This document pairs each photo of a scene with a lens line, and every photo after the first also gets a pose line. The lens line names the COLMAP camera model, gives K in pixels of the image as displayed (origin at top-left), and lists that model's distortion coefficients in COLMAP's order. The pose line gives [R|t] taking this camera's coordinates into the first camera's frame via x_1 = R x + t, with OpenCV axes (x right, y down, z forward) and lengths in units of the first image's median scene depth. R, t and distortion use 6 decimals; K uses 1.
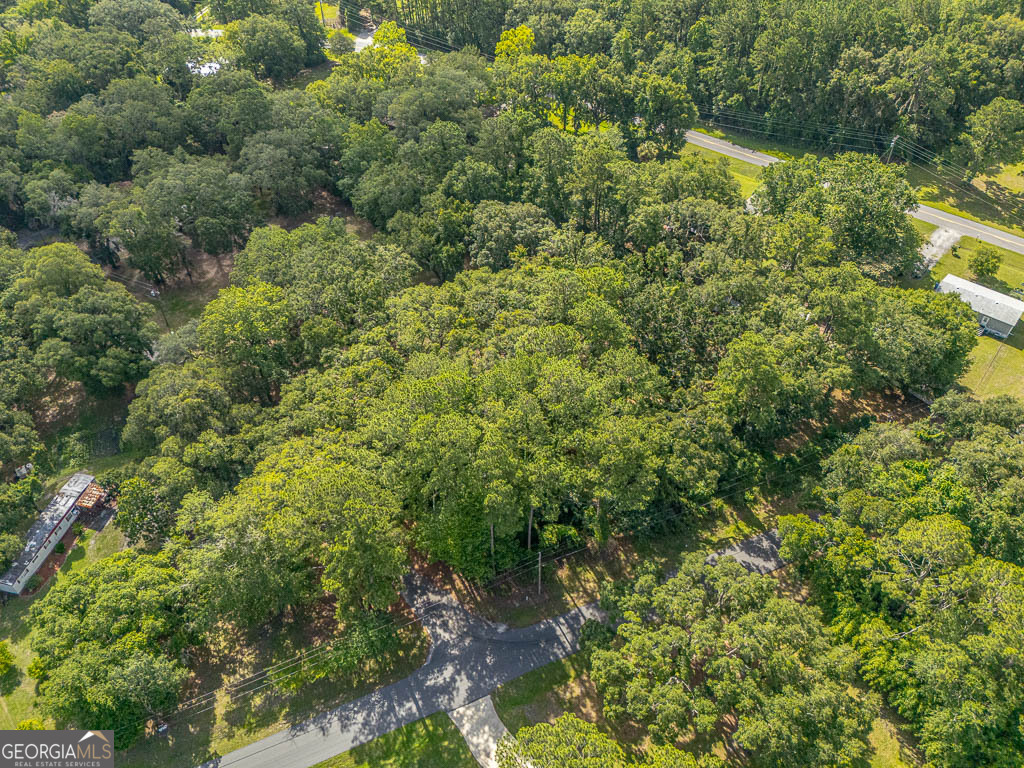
lens RADIAL K [[775.1, 0, 514.3], [0, 775.1, 365.6], [0, 0, 1]] dist [0.052939, -0.078038]
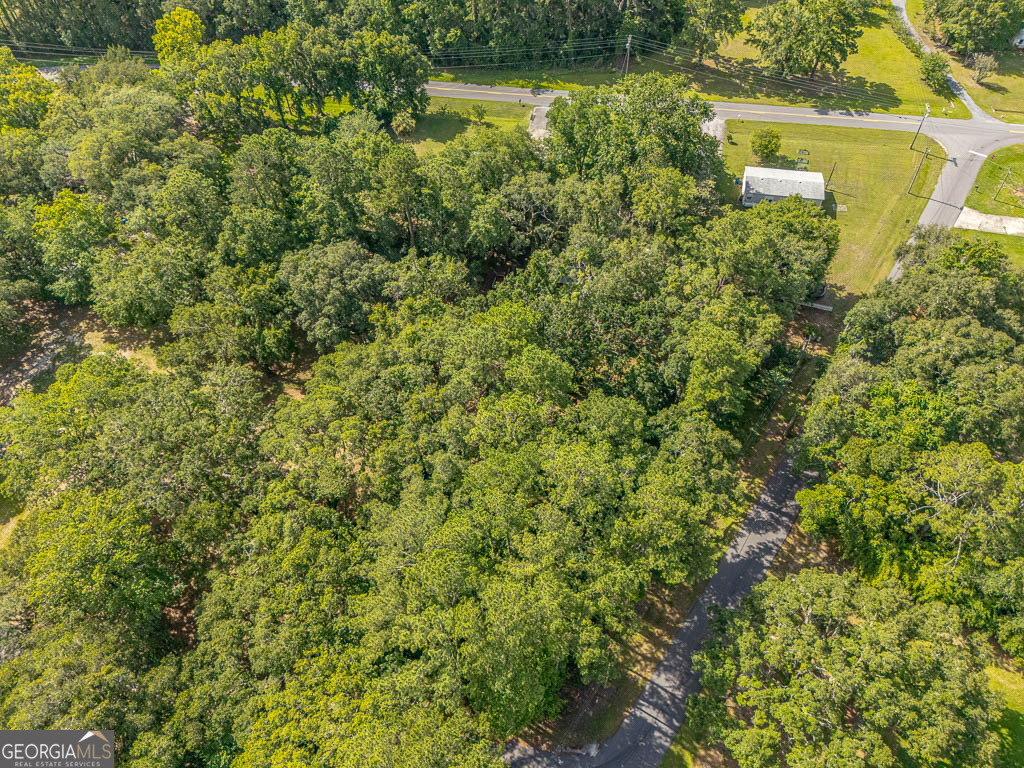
lens RADIAL K [[775.1, 0, 514.3], [0, 775.1, 365.6], [0, 0, 1]] dist [0.052939, -0.078038]
pose [[0.857595, -0.393280, 0.331453, -0.158547], [0.352632, 0.918732, 0.177713, -0.182653], [-0.374408, -0.035525, 0.926583, 0.175257]]
